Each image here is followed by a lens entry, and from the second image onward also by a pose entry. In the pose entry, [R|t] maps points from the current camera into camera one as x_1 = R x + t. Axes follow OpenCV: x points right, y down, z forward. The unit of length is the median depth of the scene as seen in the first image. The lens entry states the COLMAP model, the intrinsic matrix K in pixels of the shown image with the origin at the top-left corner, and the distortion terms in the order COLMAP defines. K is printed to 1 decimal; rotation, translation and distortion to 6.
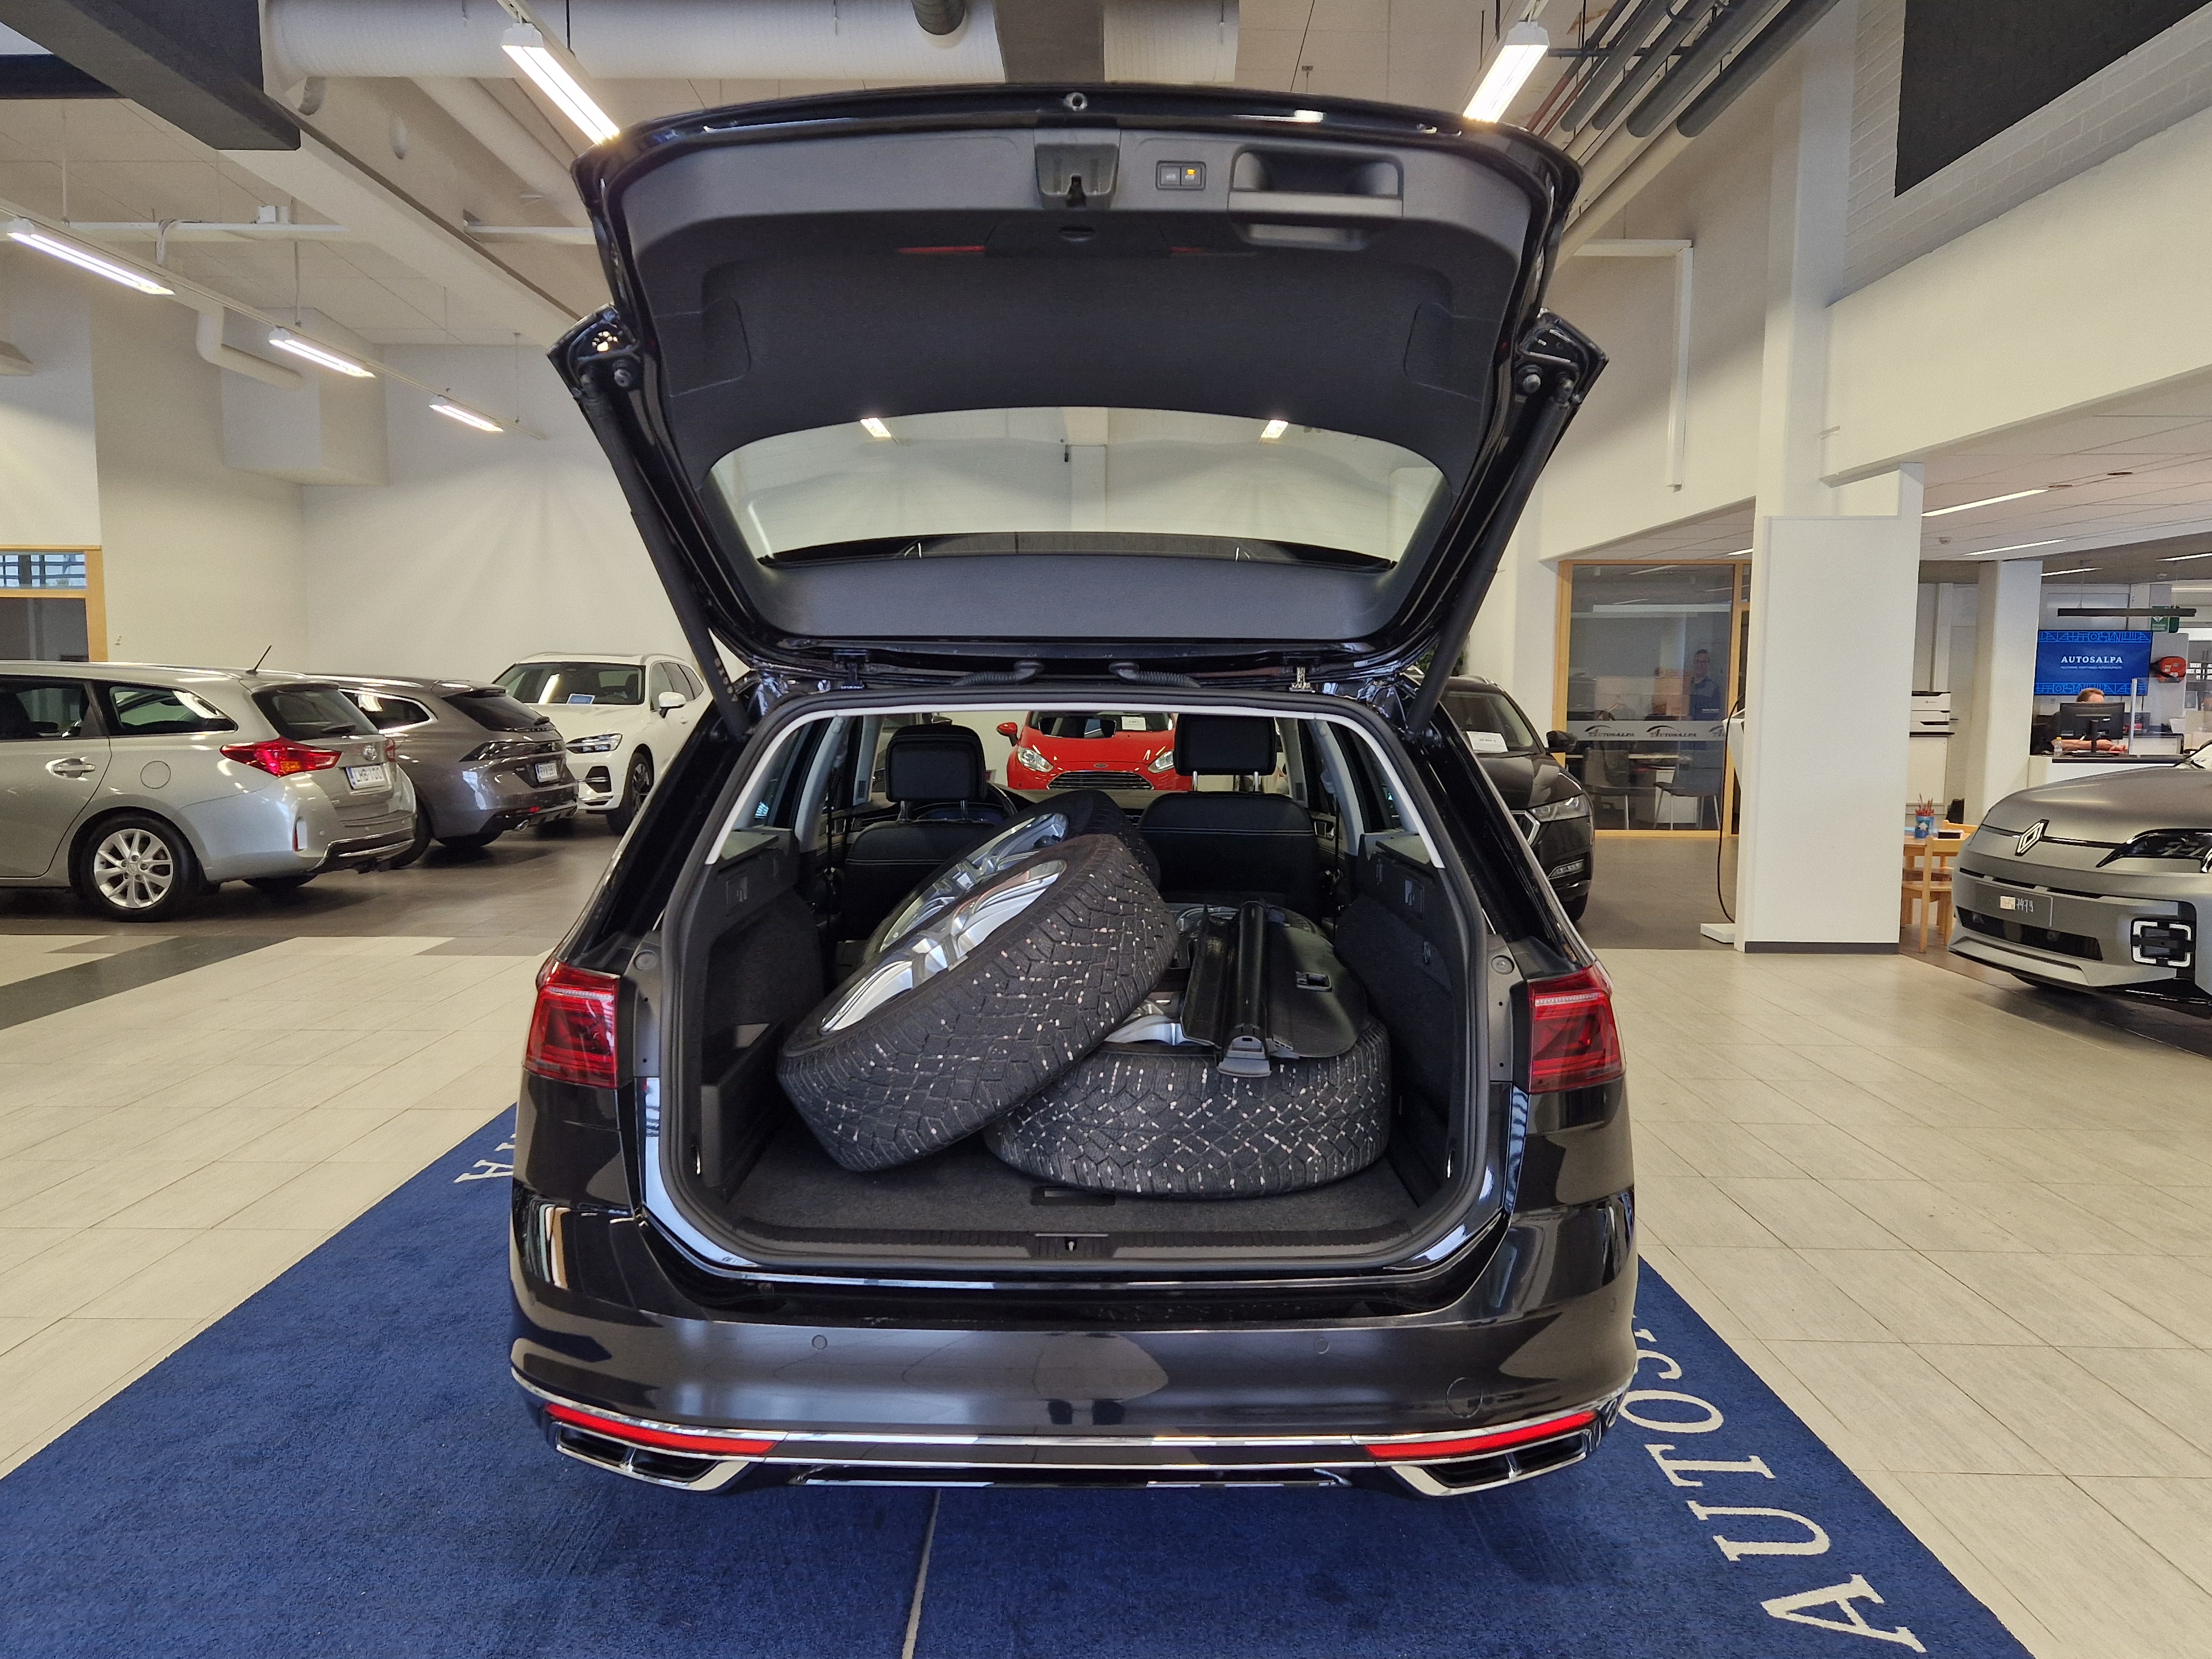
lens RADIAL K [[1708.3, 0, 1106.0], [0, 1708.3, 829.5], [0, 0, 1]] dist [0.042637, -0.008587]
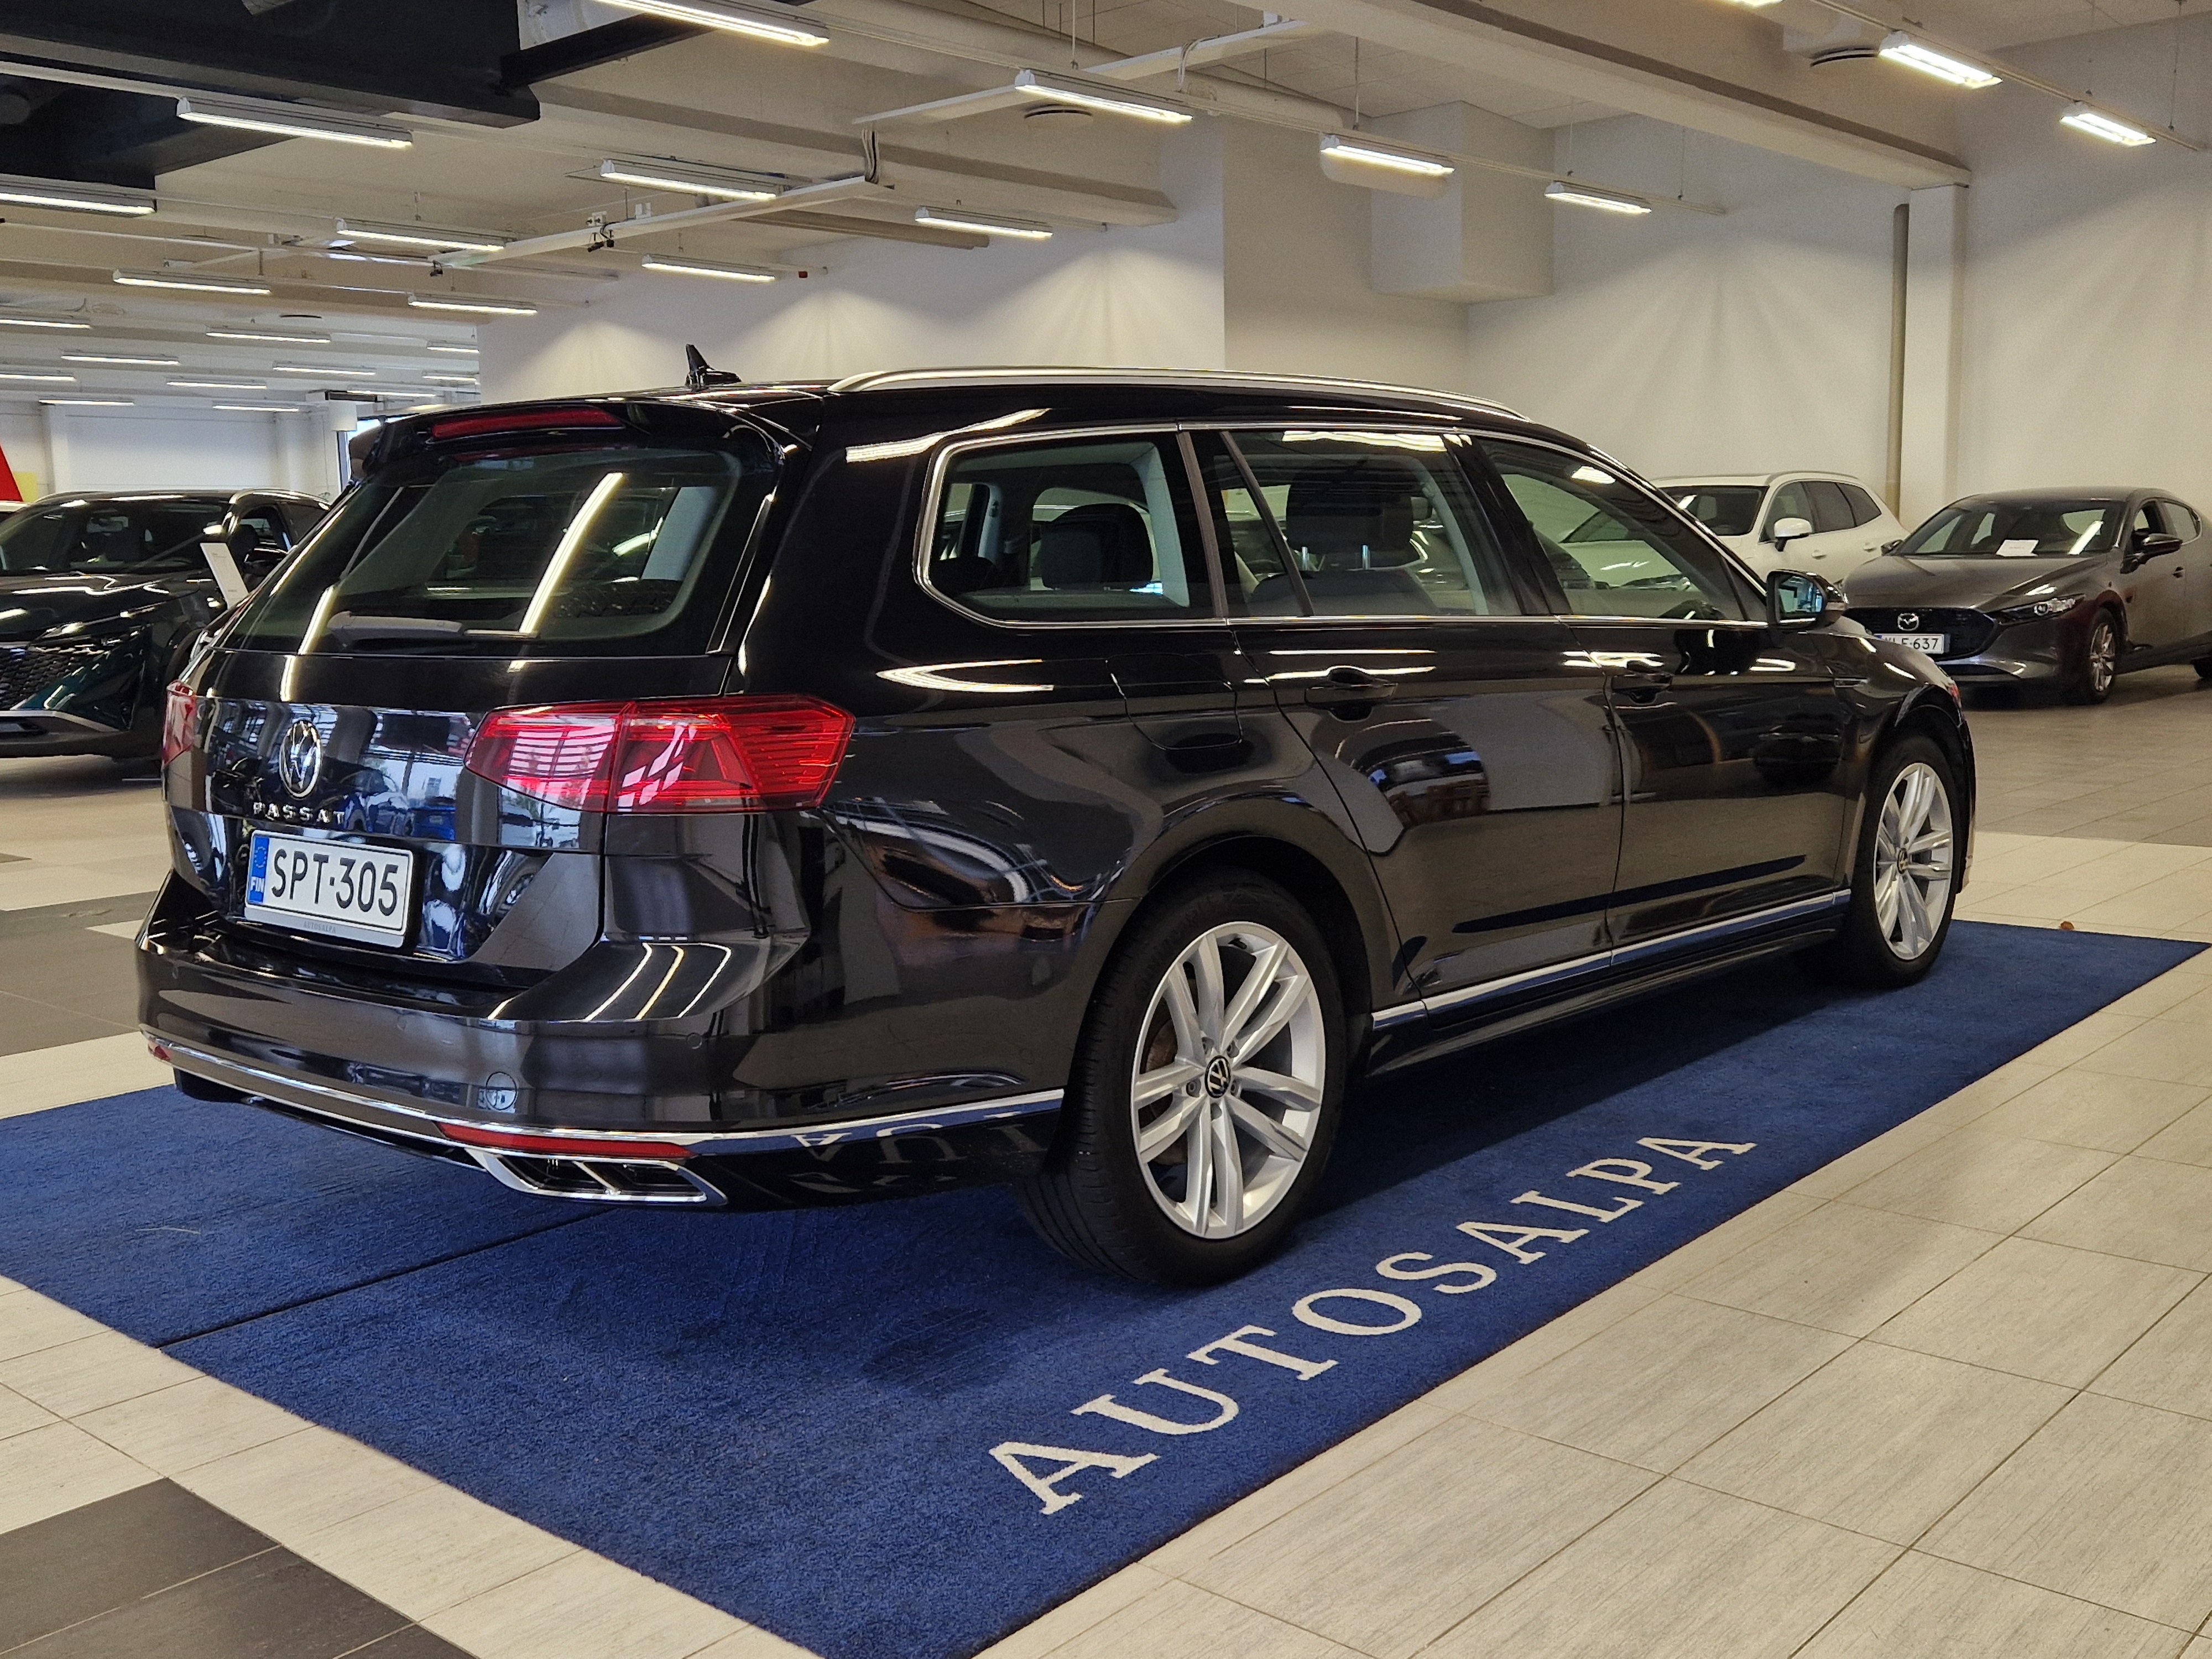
lens RADIAL K [[2137.4, 0, 1106.0], [0, 2137.4, 829.5], [0, 0, 1]] dist [0.100199, -0.195194]
pose [[0.756084, 0.059321, -0.651781, 0.917681], [-0.025788, 0.997811, 0.060899, 0.059784], [0.653967, -0.029236, 0.755958, 0.186032]]
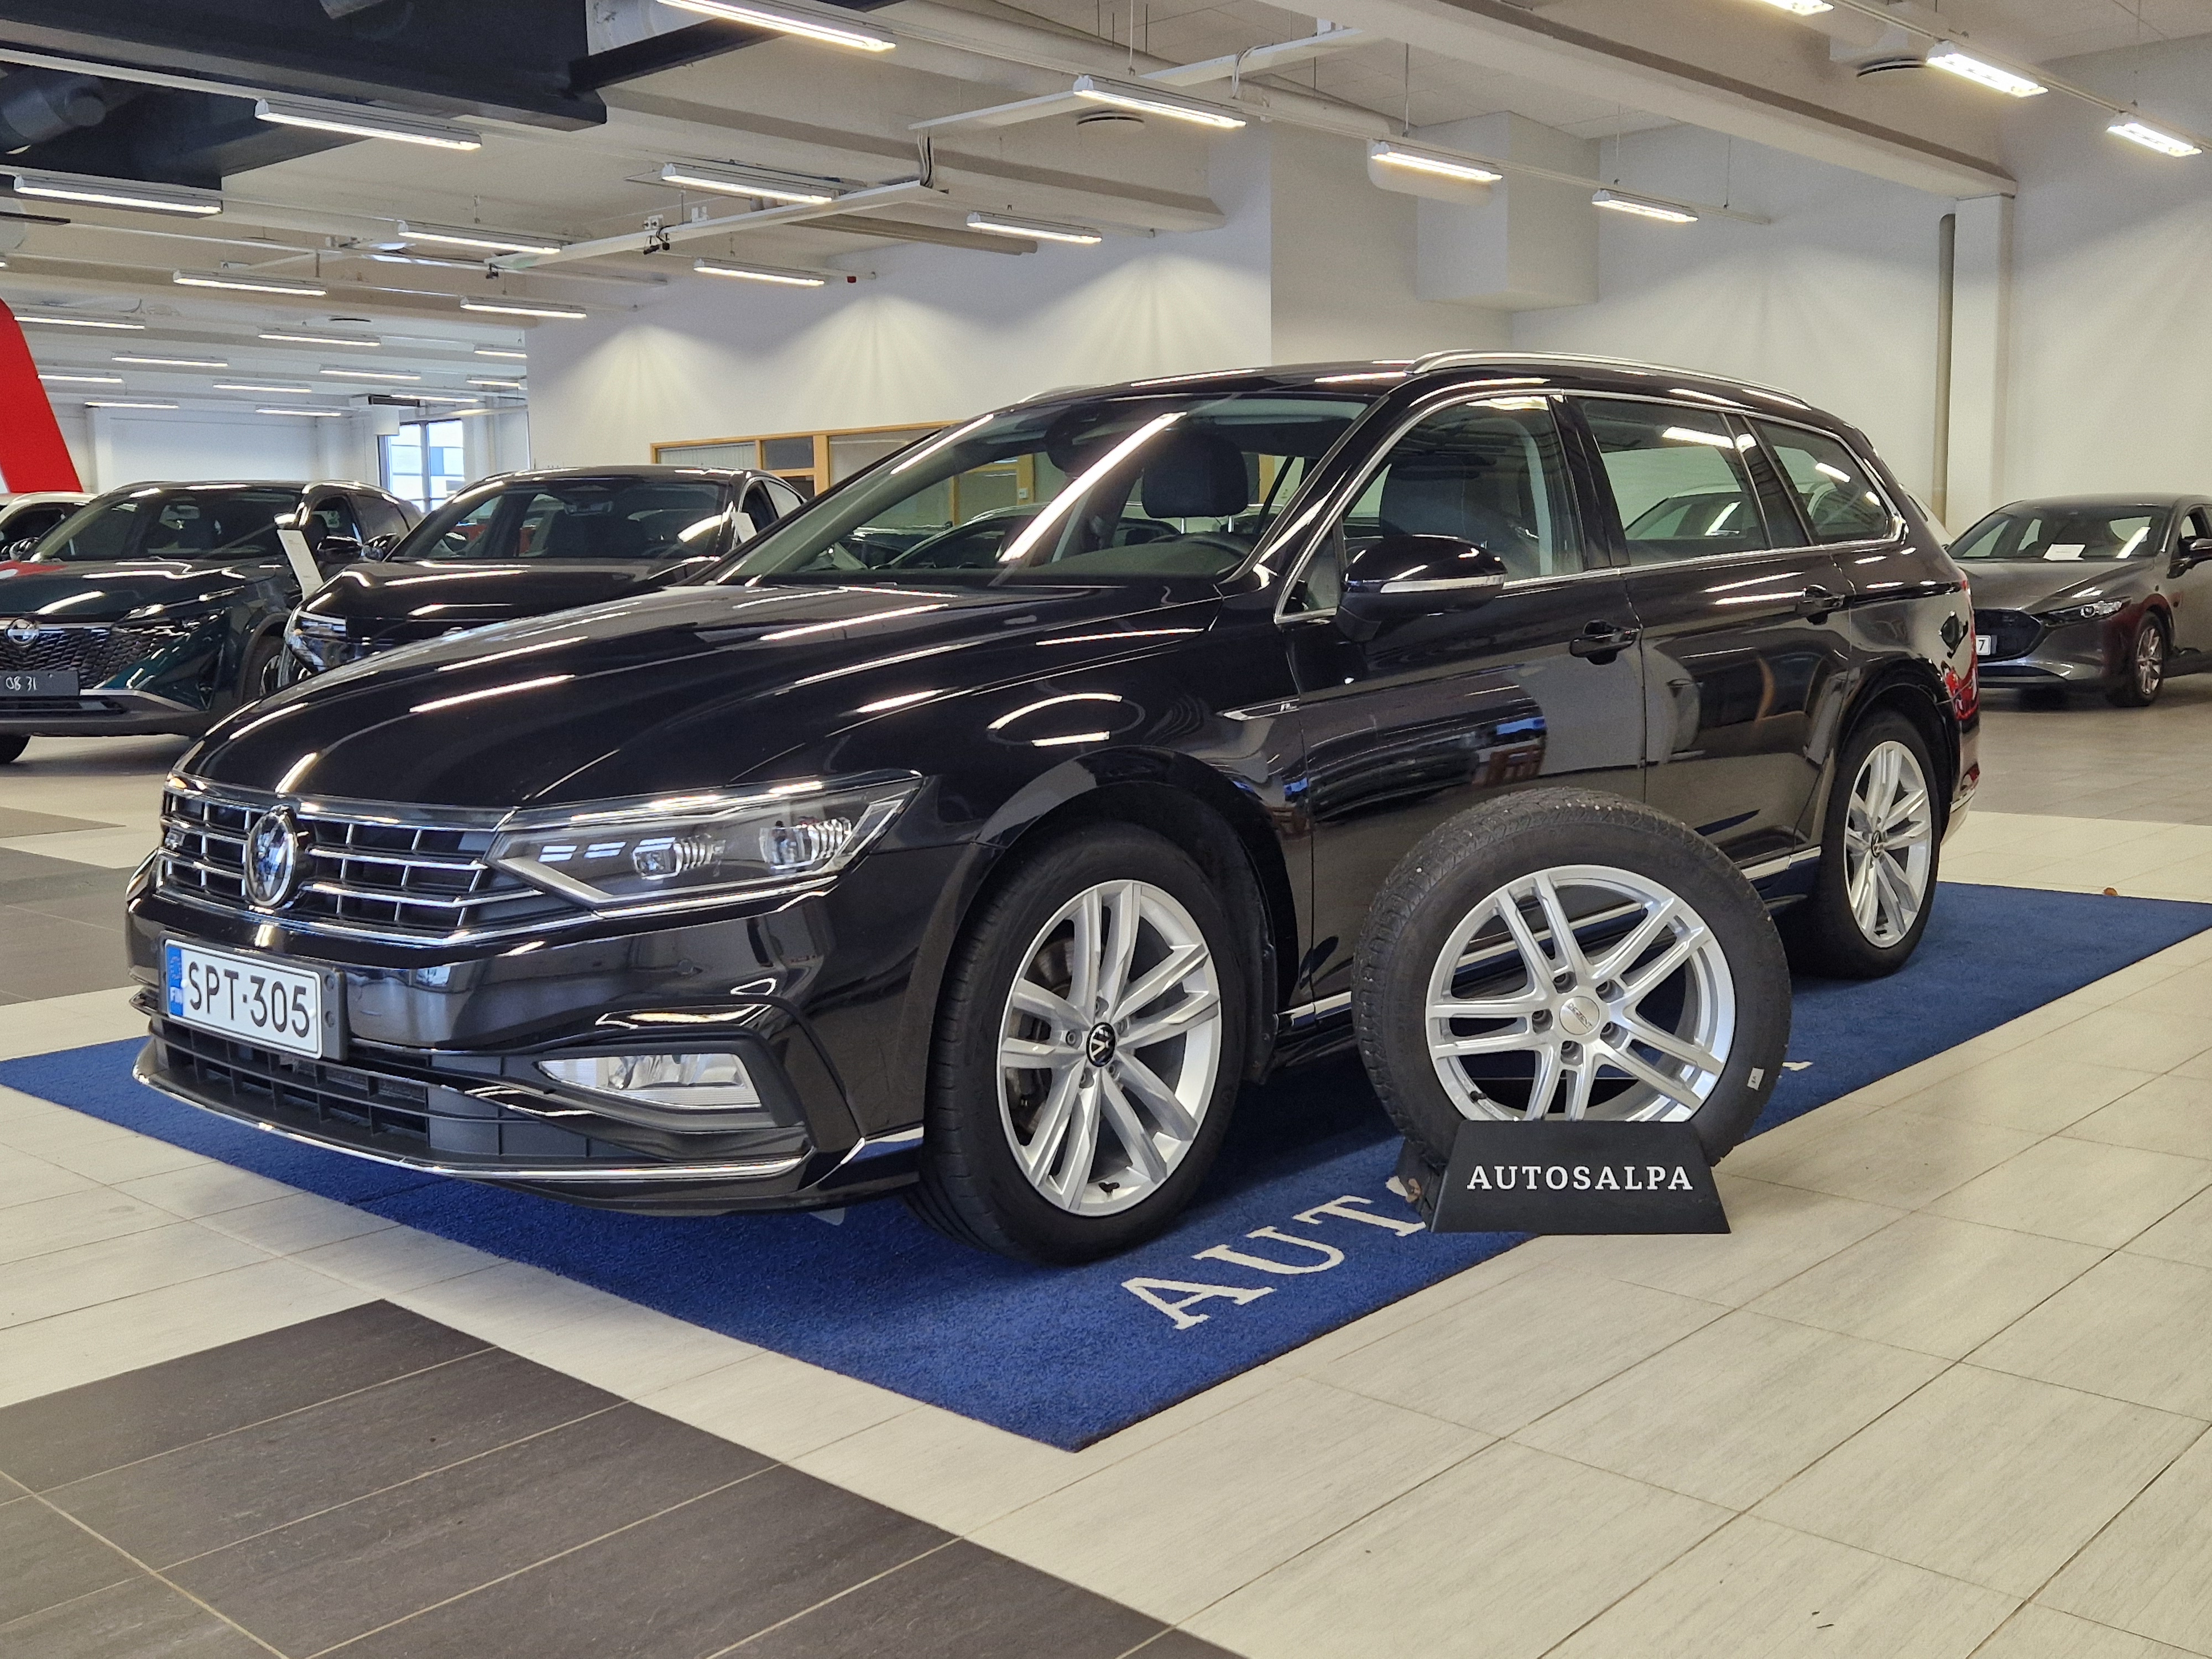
lens RADIAL K [[2172.9, 0, 1102.0], [0, 2172.9, 792.5], [0, 0, 1]] dist [0.081740, -0.154100]
pose [[0.745553, 0.049835, -0.664581, 0.963202], [-0.034448, 0.998749, 0.036248, 0.110652], [0.665556, -0.004131, 0.746337, 0.068082]]
